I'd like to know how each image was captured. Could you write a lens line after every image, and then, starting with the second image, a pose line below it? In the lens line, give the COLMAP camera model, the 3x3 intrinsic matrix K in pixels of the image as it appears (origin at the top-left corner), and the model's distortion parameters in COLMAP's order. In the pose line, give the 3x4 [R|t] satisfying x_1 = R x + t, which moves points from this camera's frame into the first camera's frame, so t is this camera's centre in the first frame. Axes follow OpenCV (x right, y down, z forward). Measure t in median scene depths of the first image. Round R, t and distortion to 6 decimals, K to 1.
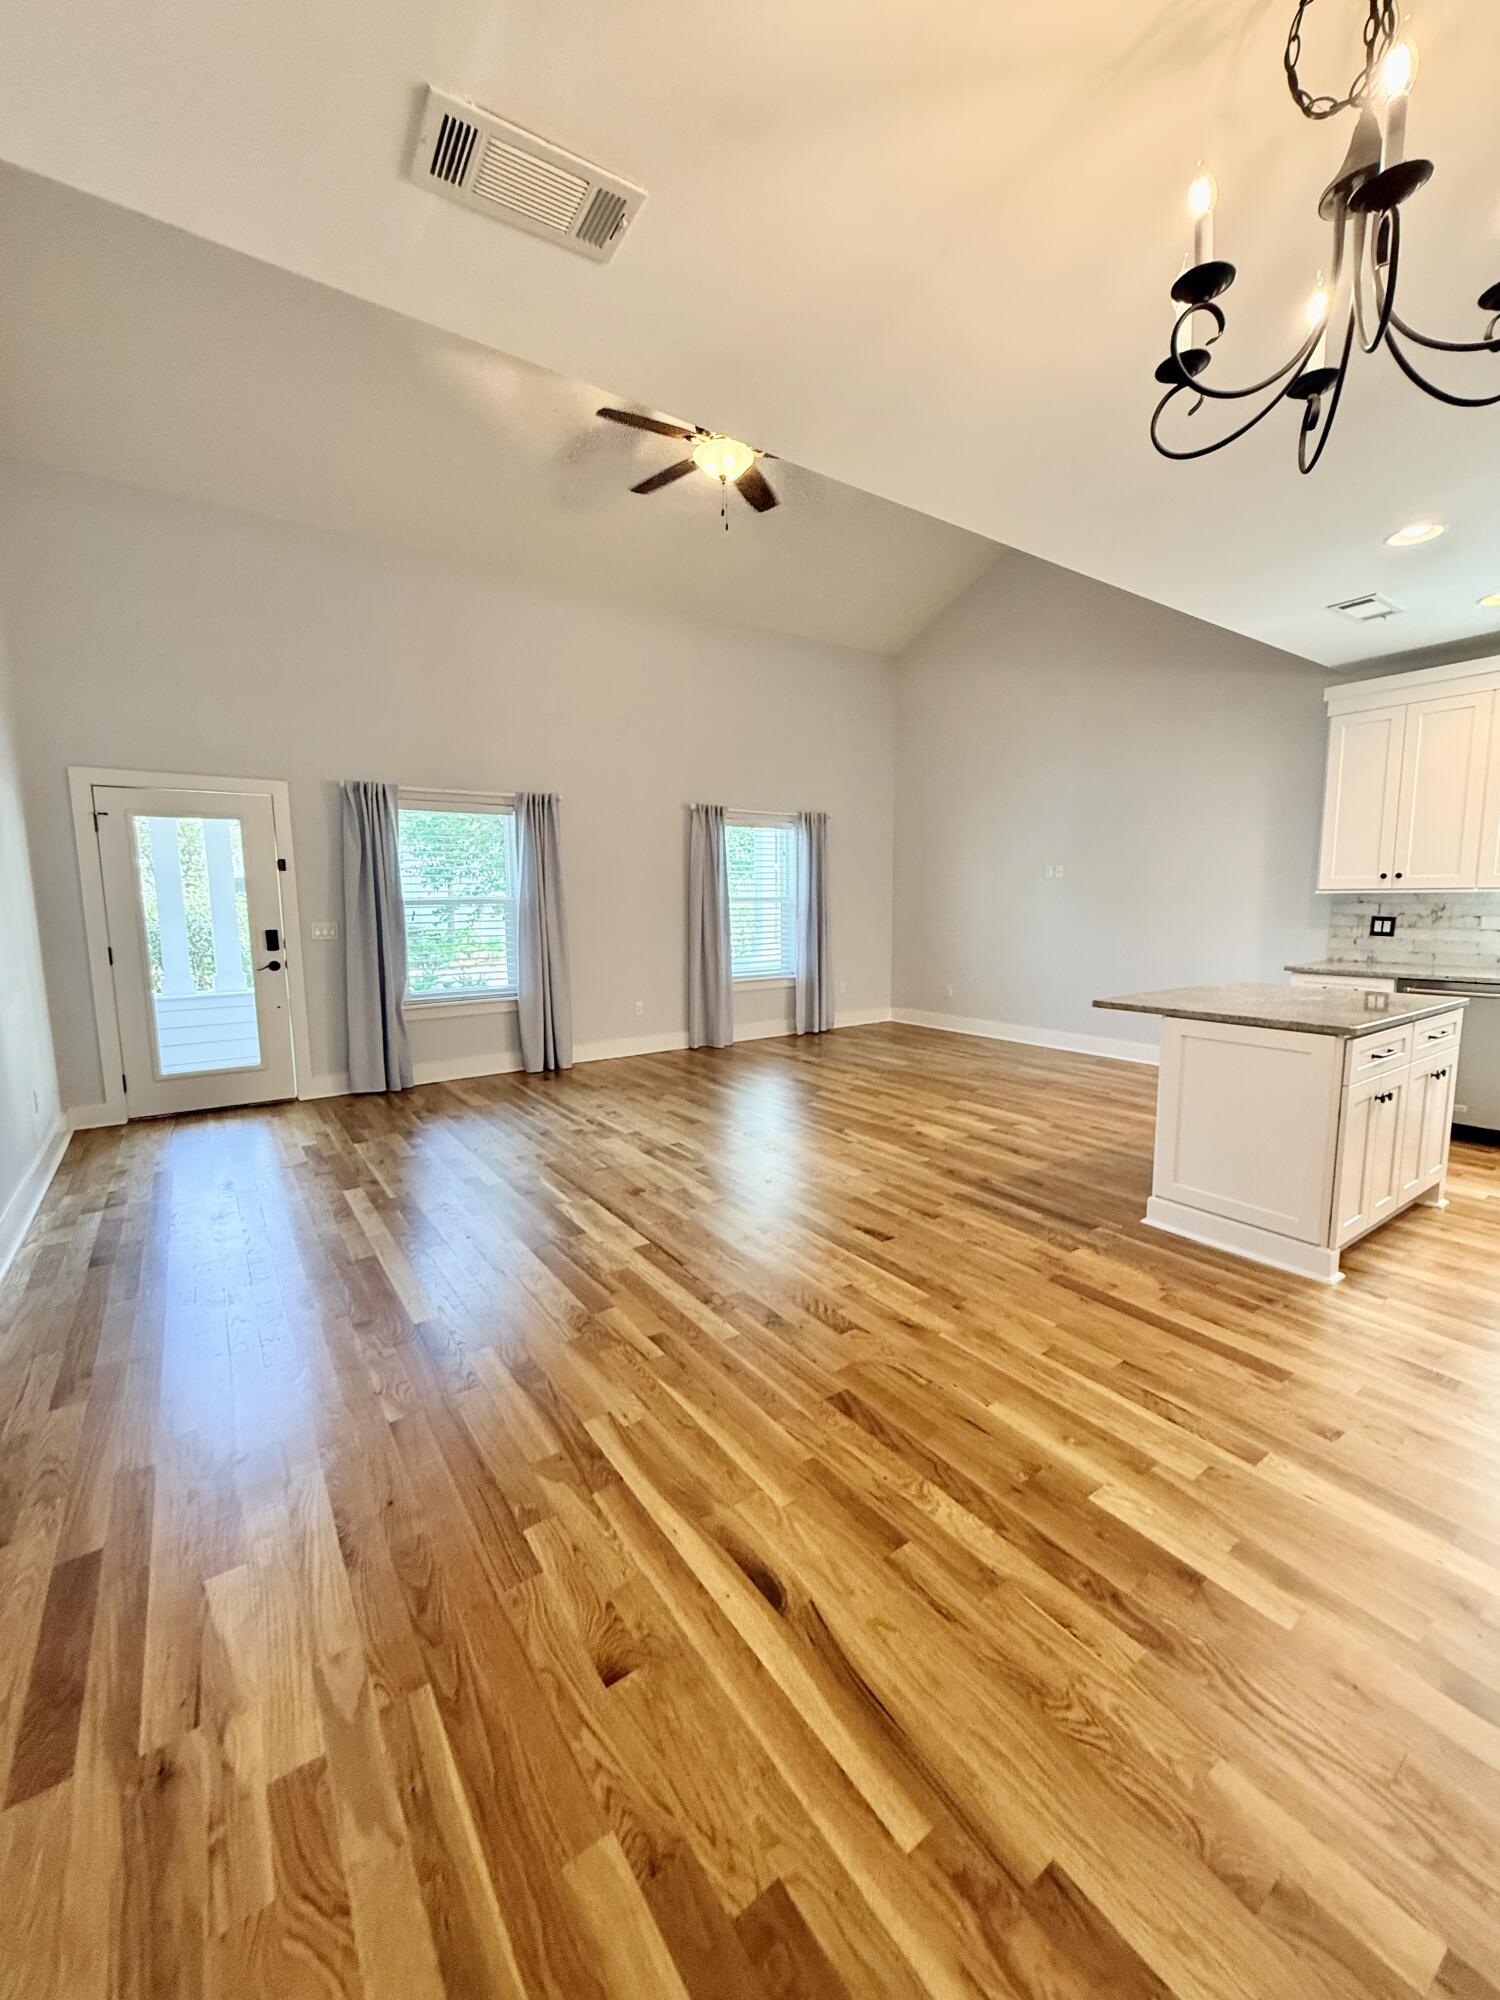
lens RADIAL K [[791.4, 0, 753.6], [0, 791.4, 998.3], [0, 0, 1]] dist [-0.001482, 0.000534]
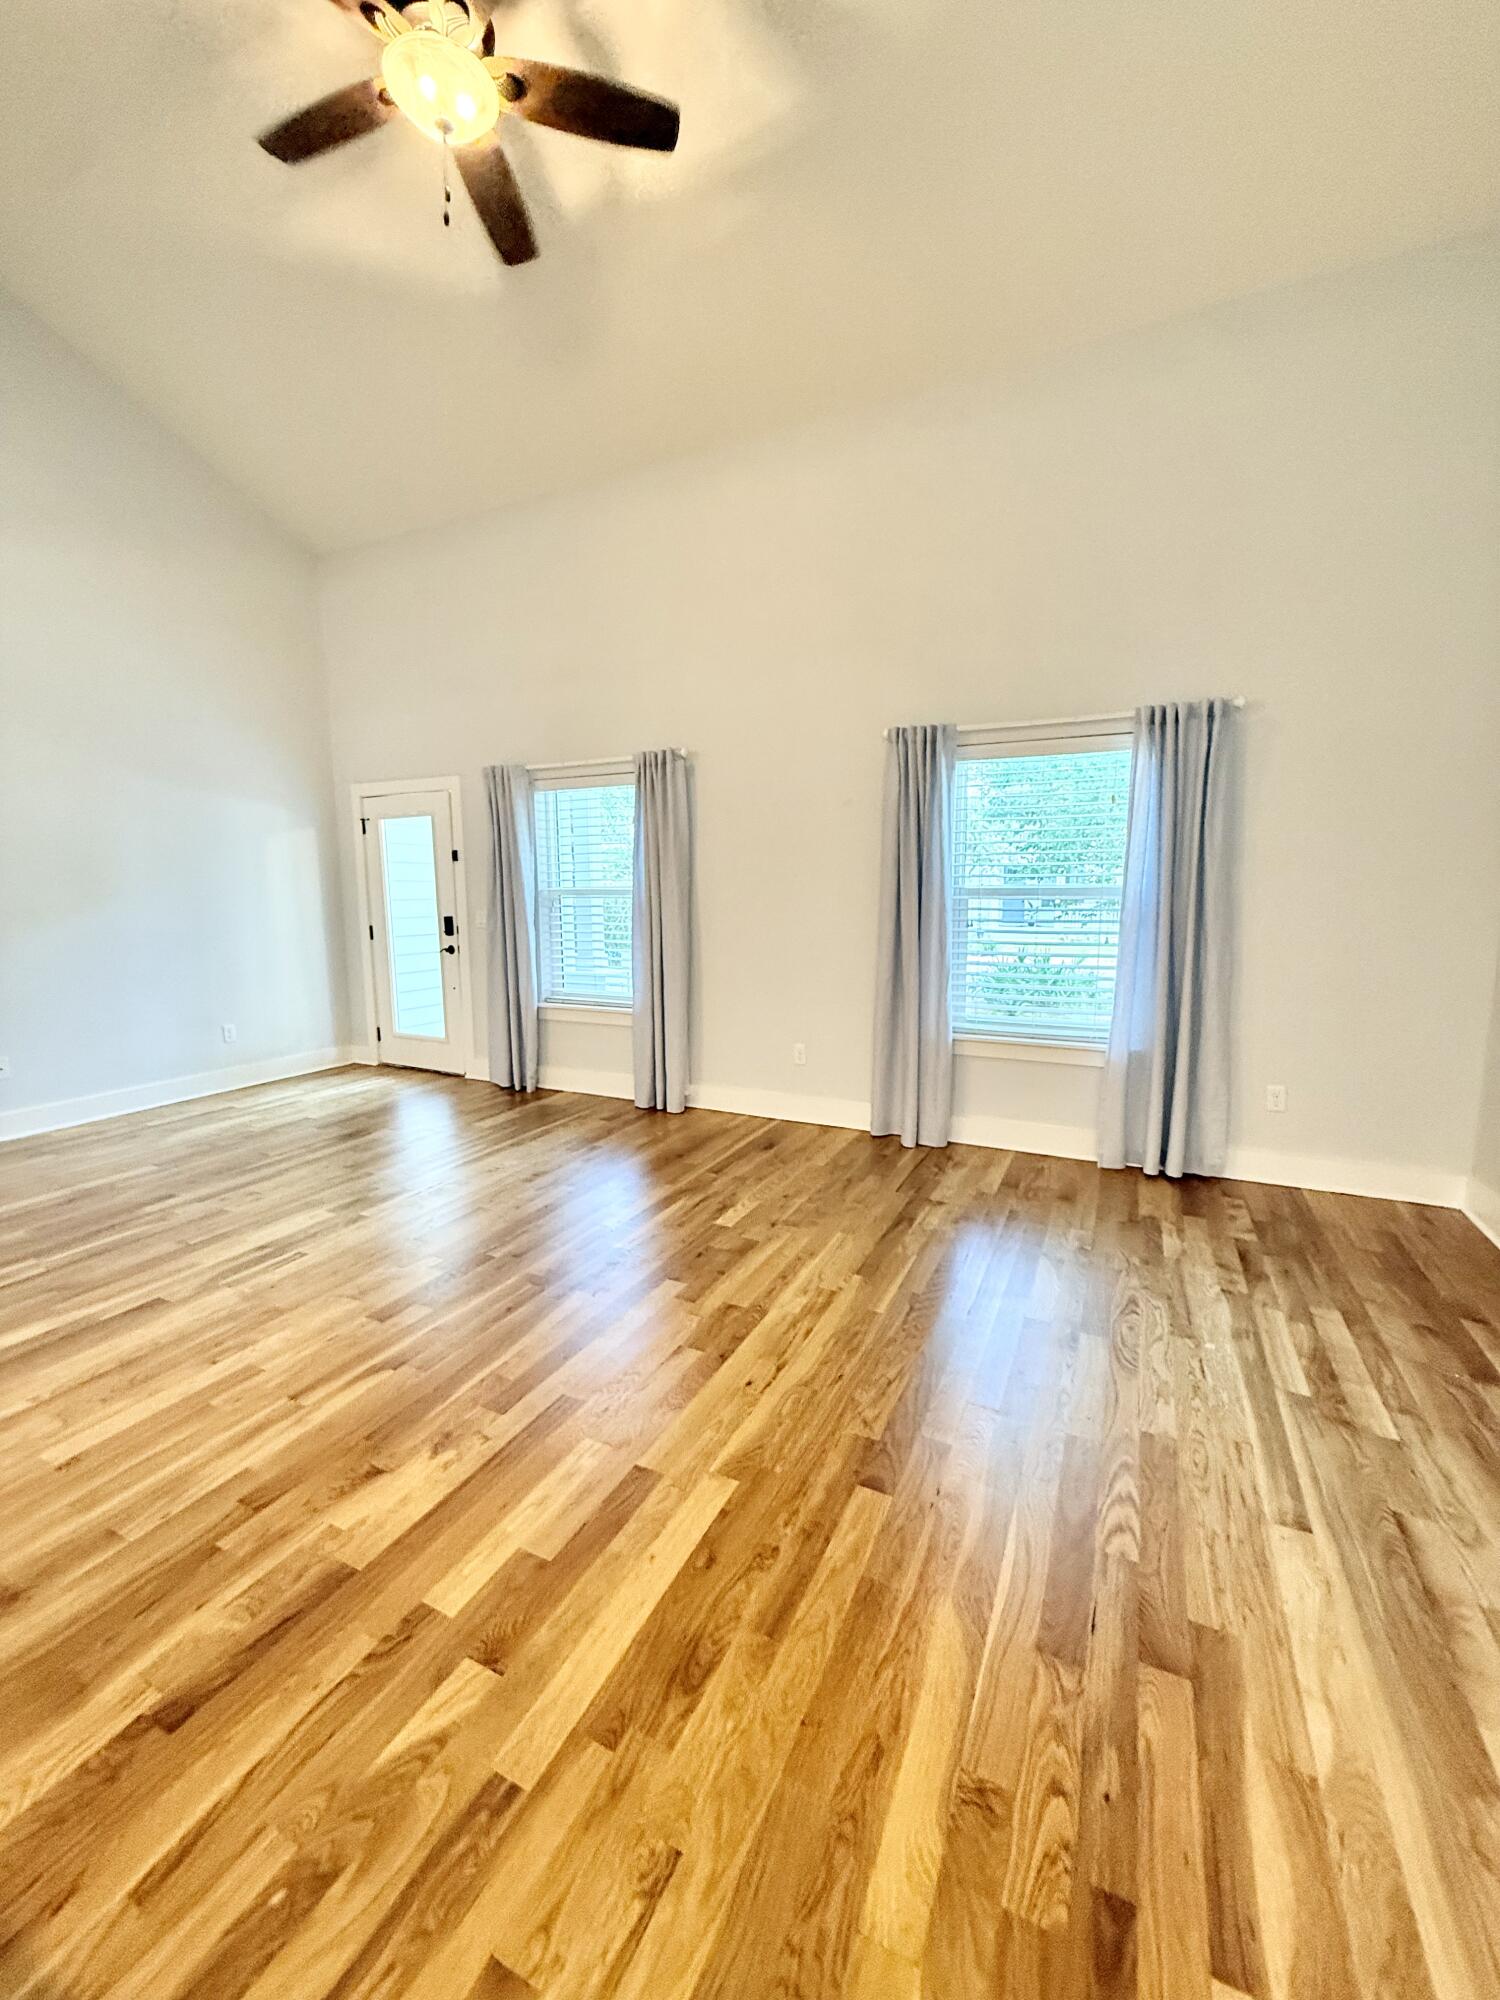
lens RADIAL K [[791.4, 0, 753.6], [0, 791.4, 998.3], [0, 0, 1]] dist [-0.001482, 0.000534]
pose [[0.487004, 0.125798, -0.864293, 0.908444], [-0.112811, 0.990344, 0.080579, -0.183547], [0.866084, 0.058259, 0.496493, 1.388171]]
